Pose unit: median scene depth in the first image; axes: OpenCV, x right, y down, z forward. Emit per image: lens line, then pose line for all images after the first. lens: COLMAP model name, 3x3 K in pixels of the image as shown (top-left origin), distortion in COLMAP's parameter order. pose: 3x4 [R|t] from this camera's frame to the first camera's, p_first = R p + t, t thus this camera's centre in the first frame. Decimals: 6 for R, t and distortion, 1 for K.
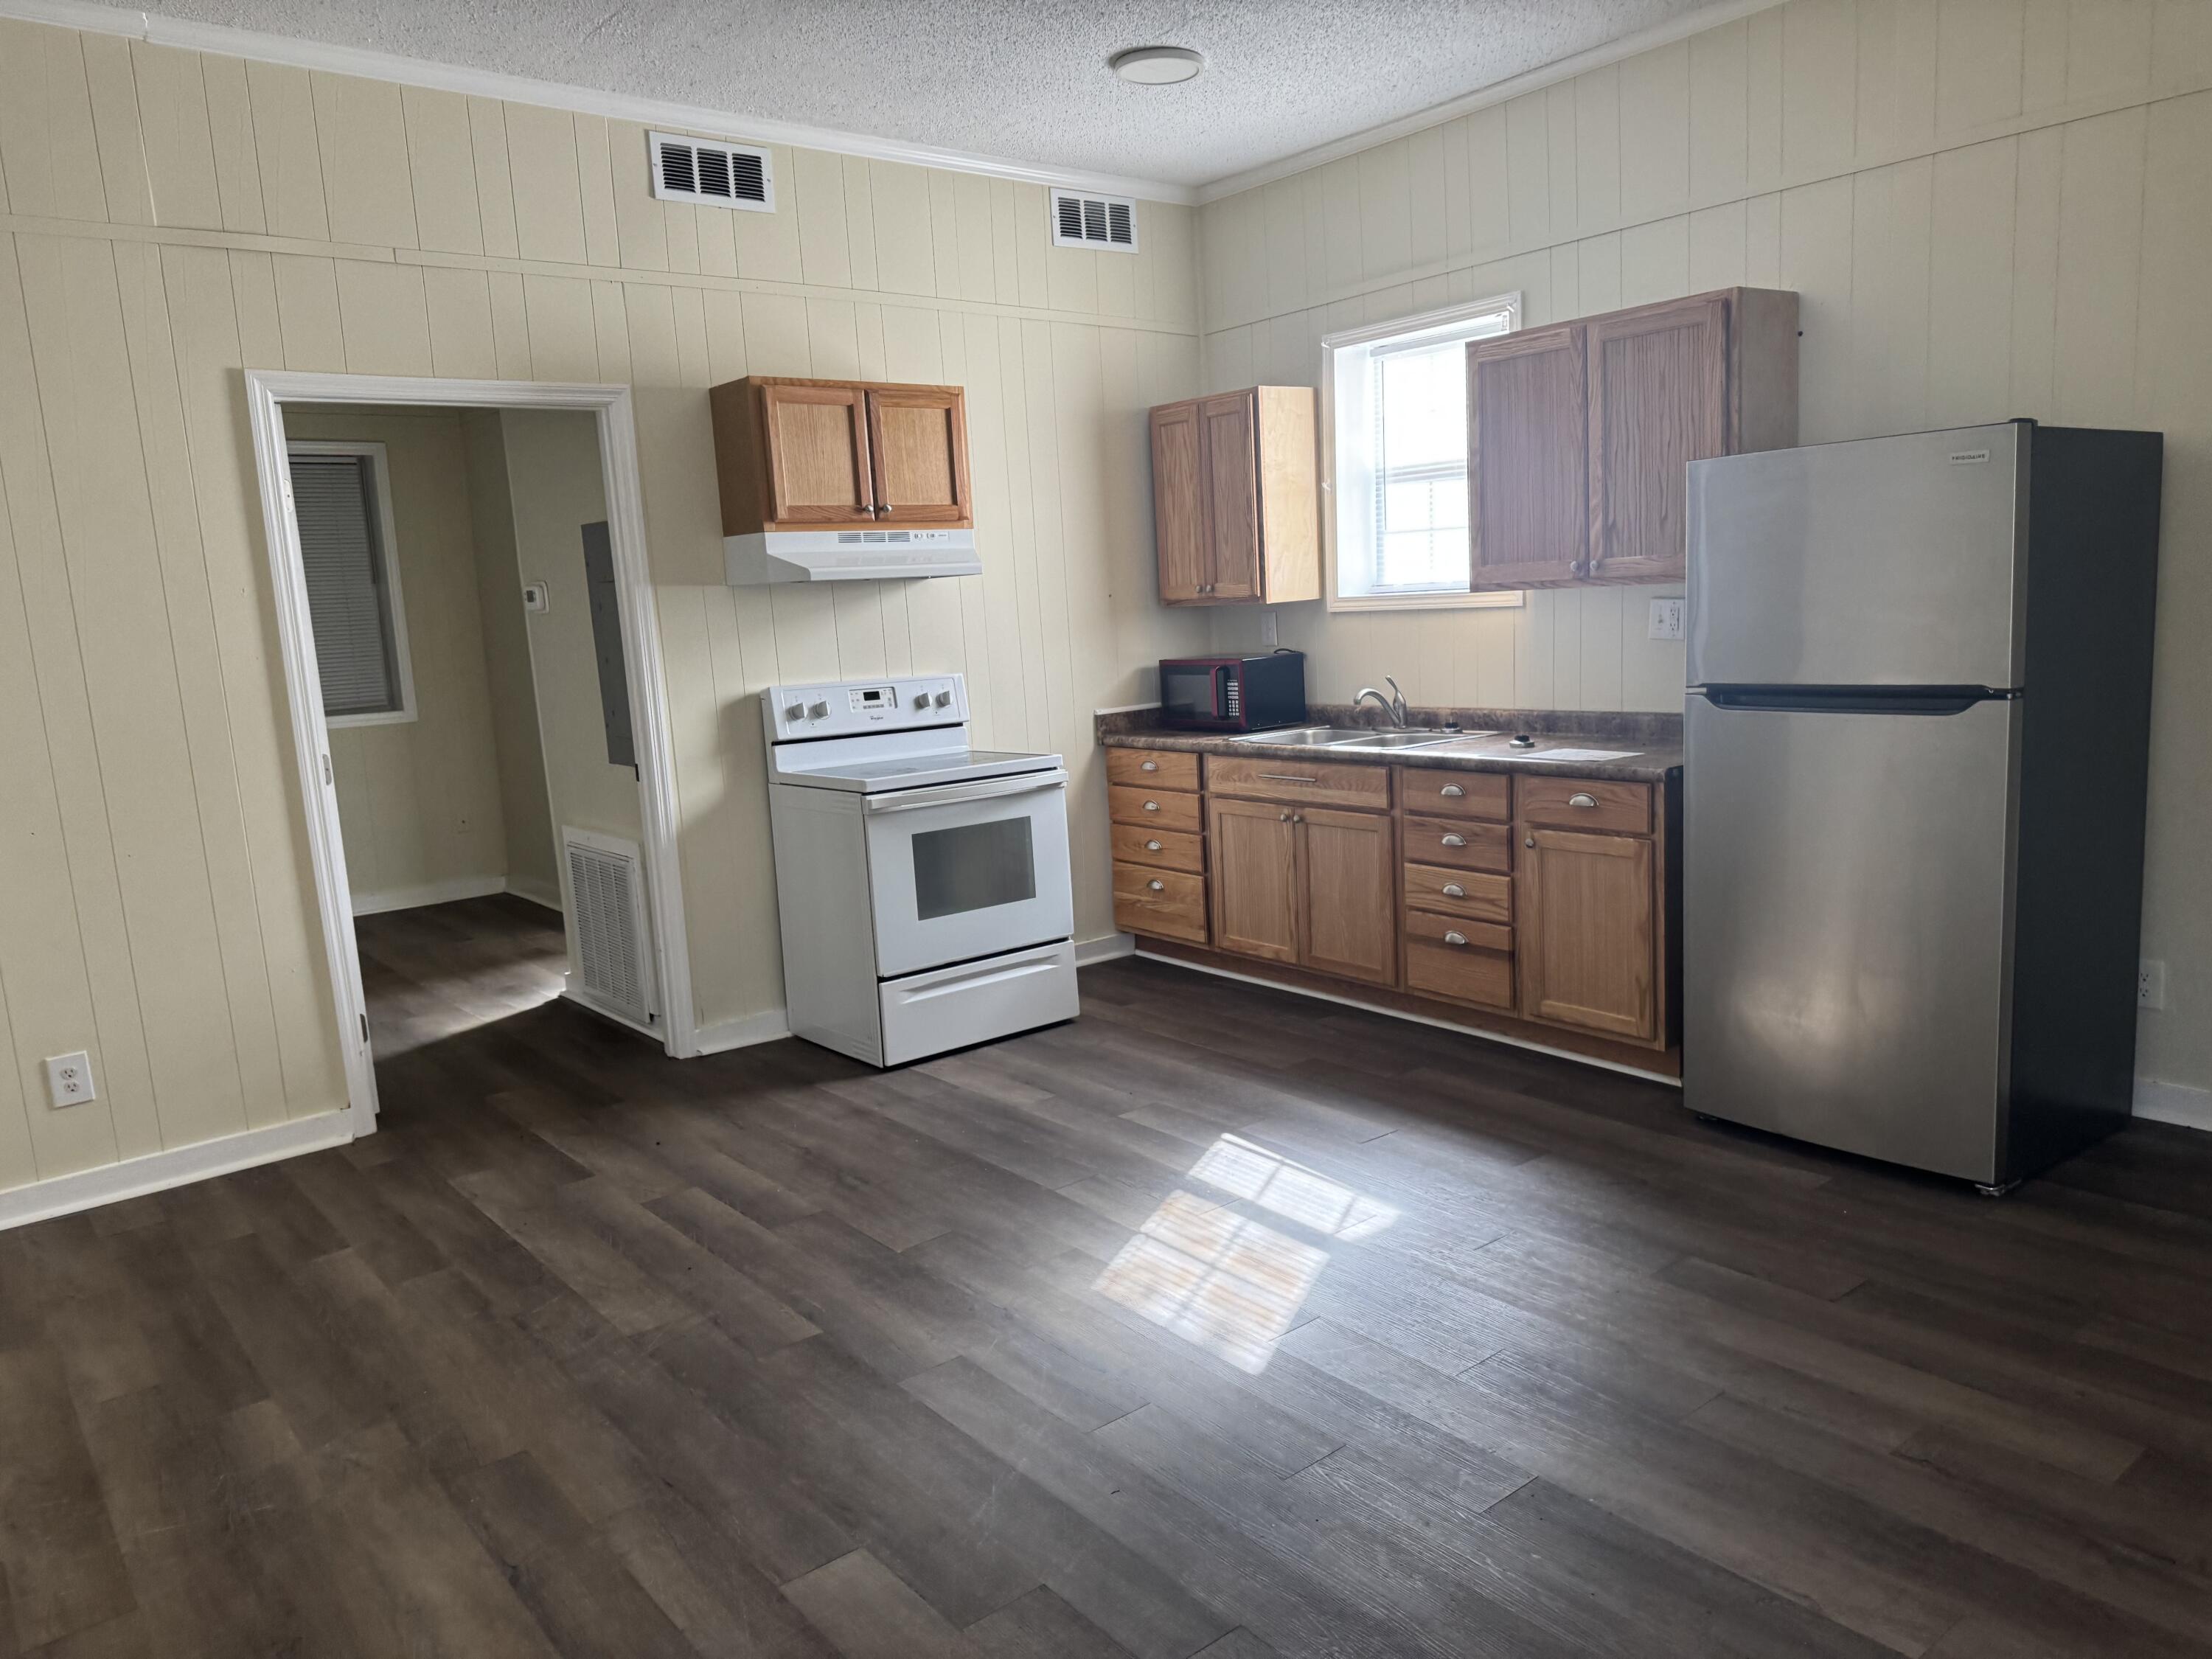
lens RADIAL K [[1555.2, 0, 1105.3], [0, 1555.2, 845.2], [0, 0, 1]] dist [0.124286, -0.187516]
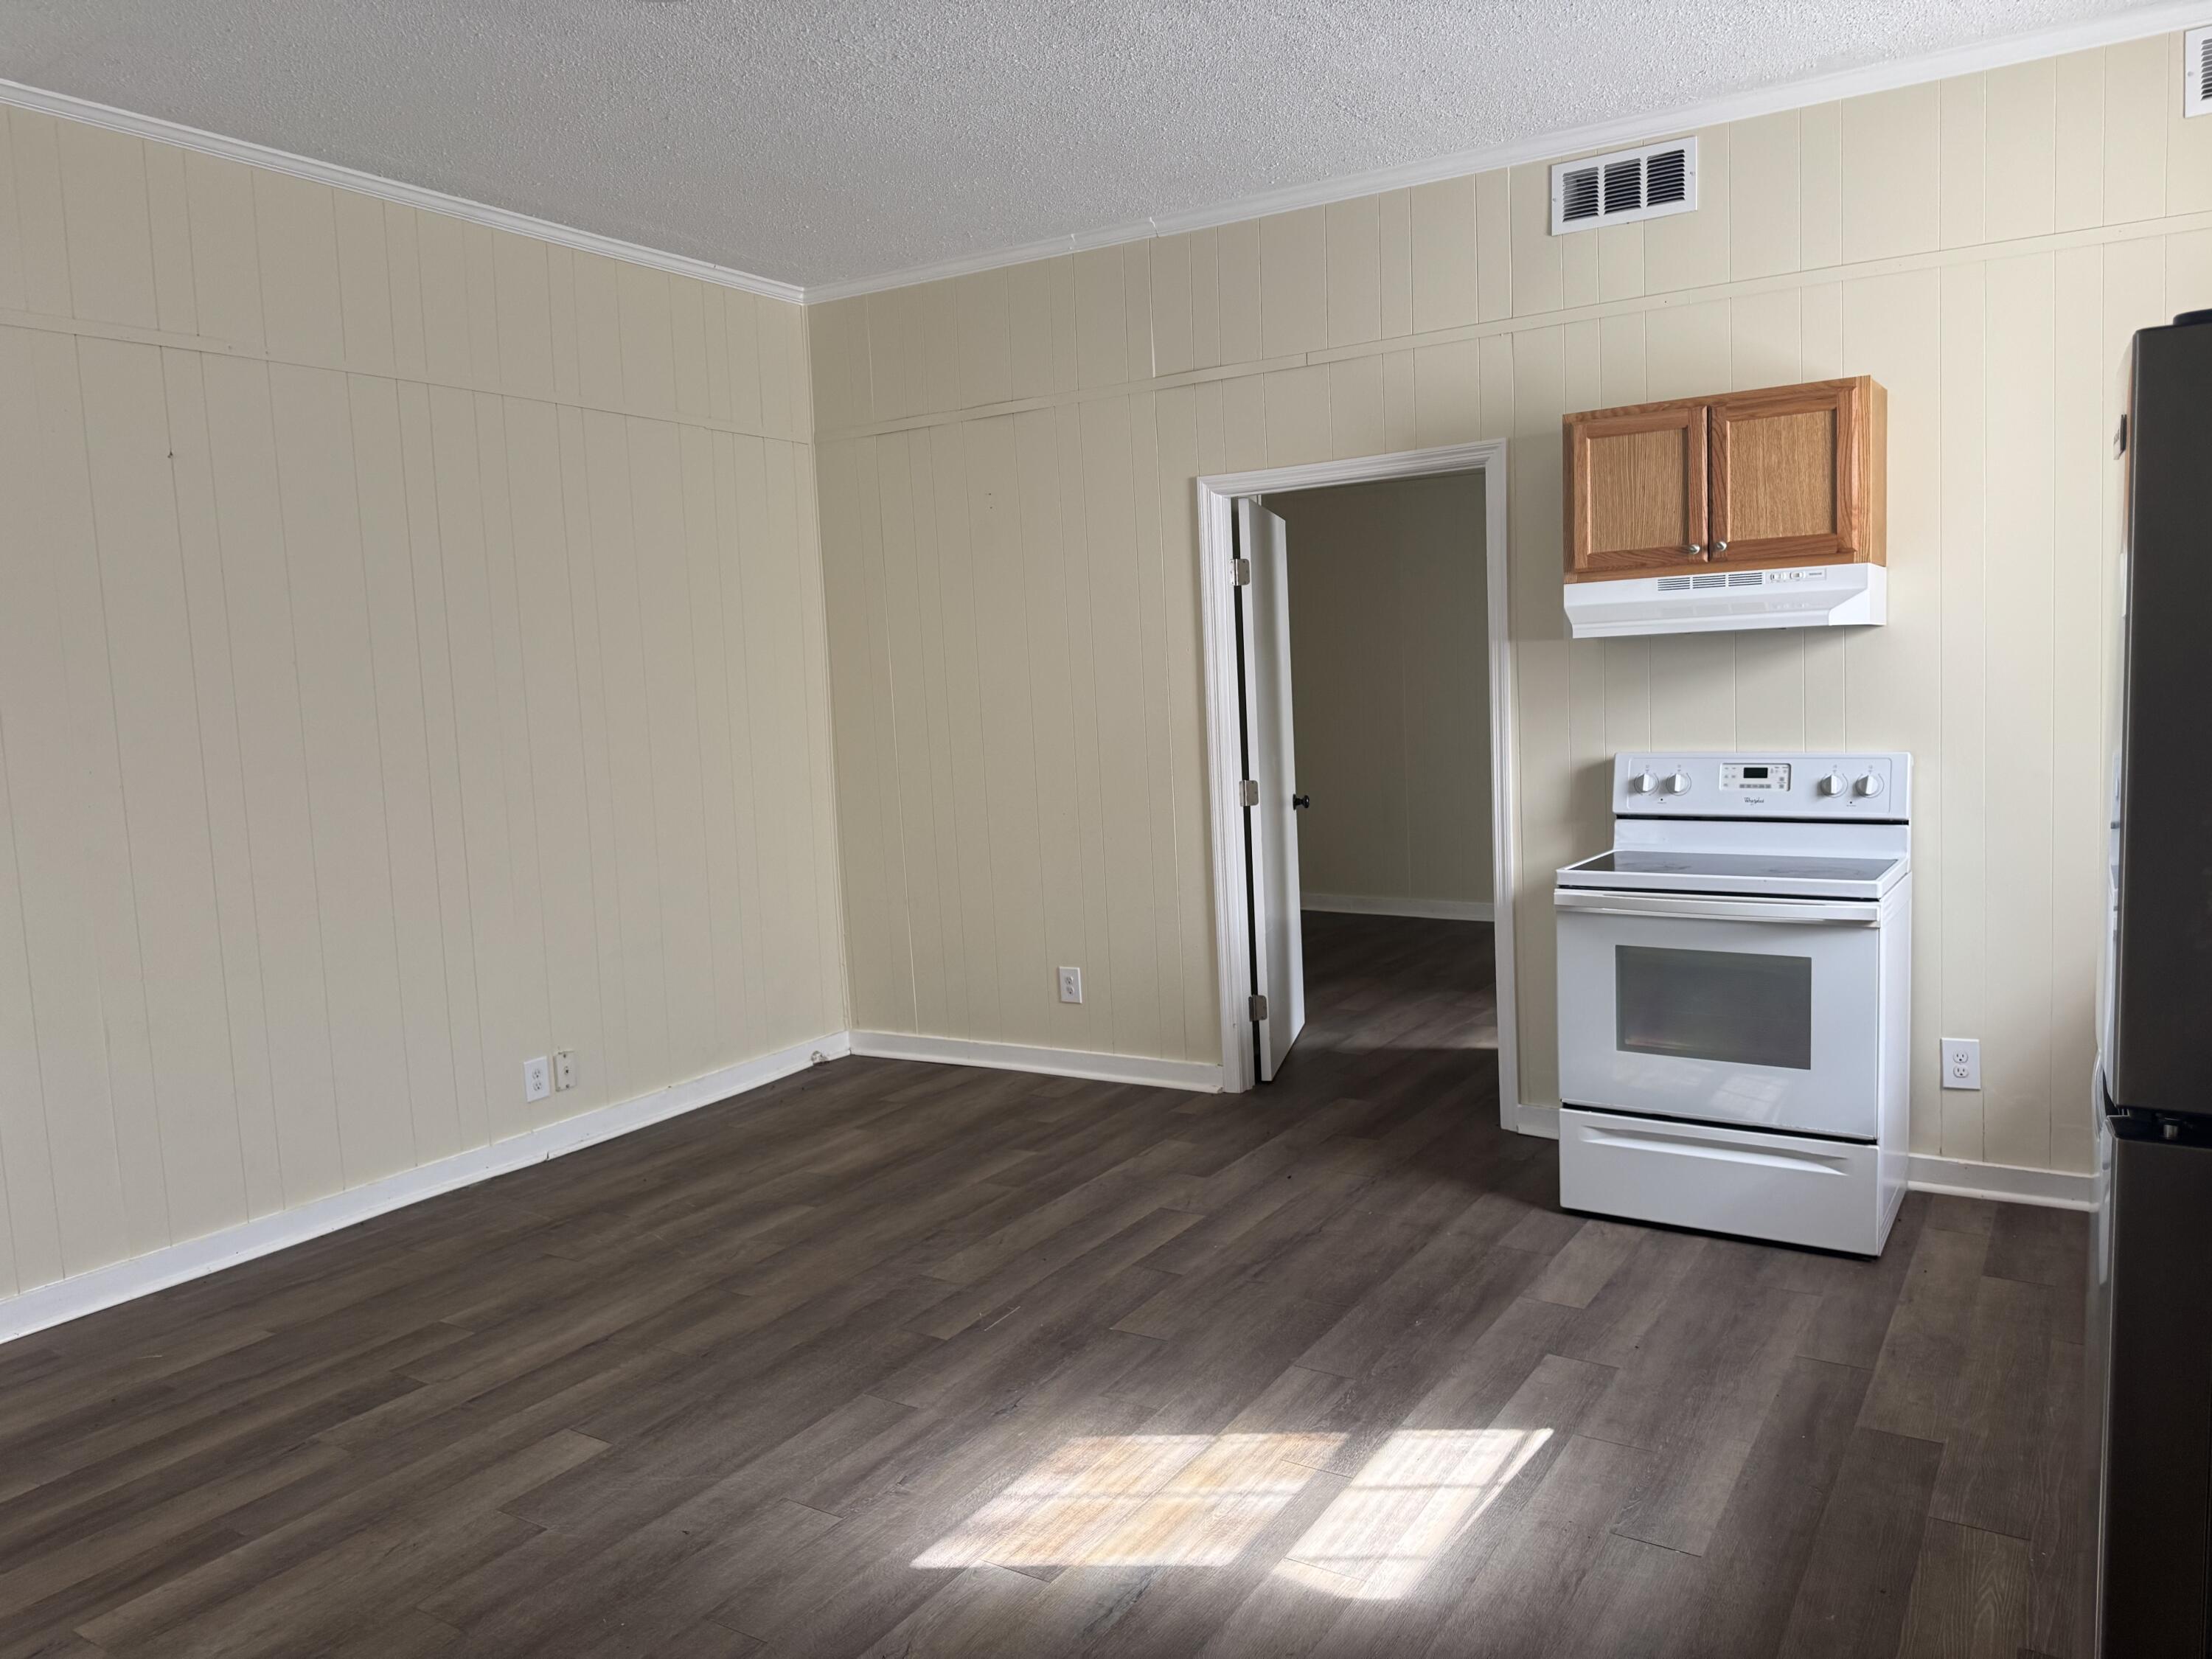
lens RADIAL K [[1551.0, 0, 1106.0], [0, 1551.0, 829.5], [0, 0, 1]] dist [0.112136, -0.187219]
pose [[0.313403, 0.135053, -0.939968, 0.607575], [-0.128834, 0.986731, 0.098816, -0.123623], [0.940840, 0.090131, 0.326643, 0.504252]]
